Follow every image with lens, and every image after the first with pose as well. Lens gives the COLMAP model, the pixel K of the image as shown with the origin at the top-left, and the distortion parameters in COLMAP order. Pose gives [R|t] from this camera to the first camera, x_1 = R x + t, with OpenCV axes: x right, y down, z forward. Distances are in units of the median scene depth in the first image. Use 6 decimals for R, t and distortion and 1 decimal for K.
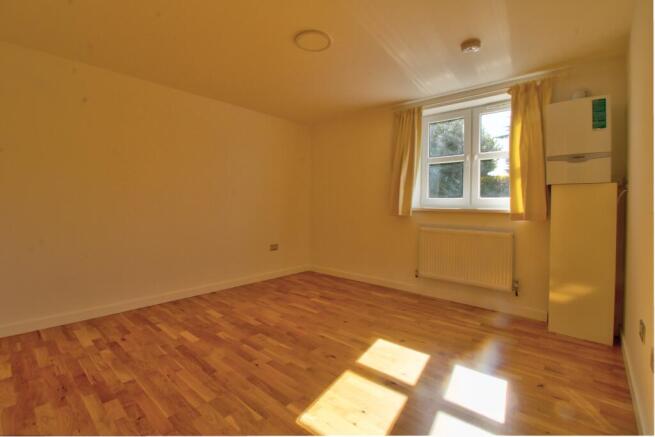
lens RADIAL K [[314.7, 0, 327.1], [0, 314.7, 209.2], [0, 0, 1]] dist [-0.000648, -0.000040]
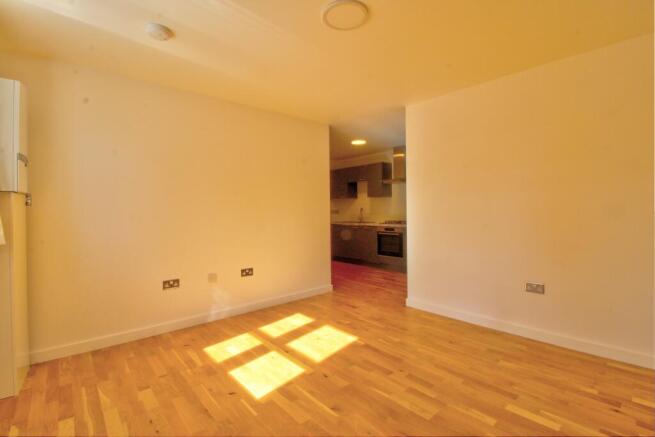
lens RADIAL K [[314.7, 0, 327.1], [0, 314.7, 209.2], [0, 0, 1]] dist [-0.000648, -0.000040]
pose [[-0.991805, 0.005447, 0.127649, -0.079545], [0.007353, 0.999868, 0.014460, -0.040718], [-0.127553, 0.015280, -0.991714, 1.415196]]
